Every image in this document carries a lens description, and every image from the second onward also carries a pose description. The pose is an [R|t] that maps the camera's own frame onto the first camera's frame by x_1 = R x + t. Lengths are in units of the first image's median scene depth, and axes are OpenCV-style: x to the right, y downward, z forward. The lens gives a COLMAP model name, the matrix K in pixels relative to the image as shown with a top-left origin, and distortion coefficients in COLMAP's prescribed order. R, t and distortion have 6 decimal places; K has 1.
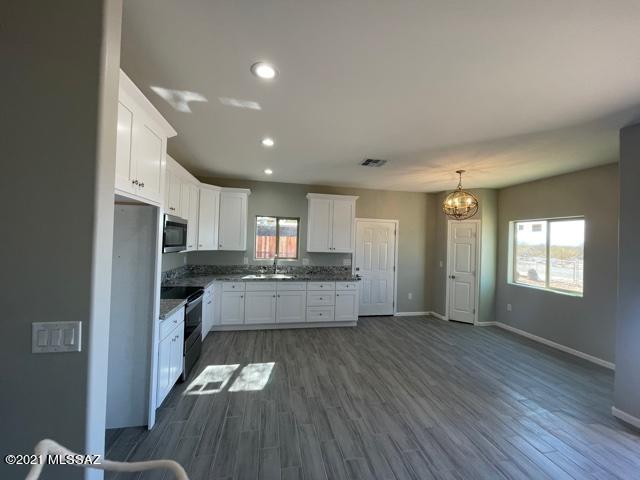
lens RADIAL K [[254.6, 0, 320.0], [0, 254.6, 240.0], [0, 0, 1]] dist [-0.001177, -0.000169]
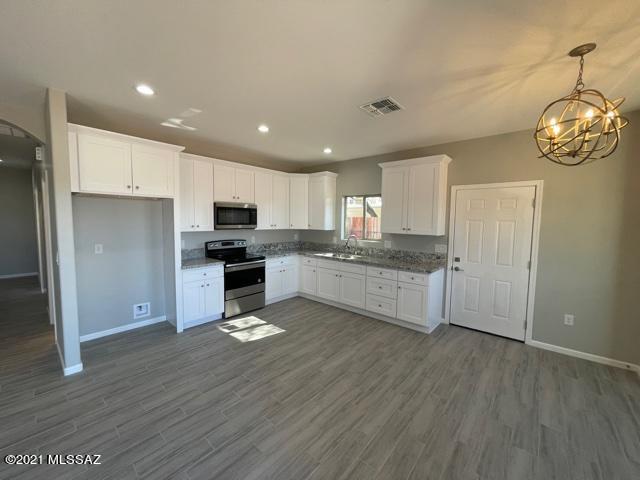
lens RADIAL K [[254.6, 0, 320.0], [0, 254.6, 240.0], [0, 0, 1]] dist [-0.001177, -0.000169]
pose [[0.627539, 0.043715, -0.777357, 0.550396], [0.009699, 0.997906, 0.063948, 0.015311], [0.778525, -0.047669, 0.625801, 0.326127]]
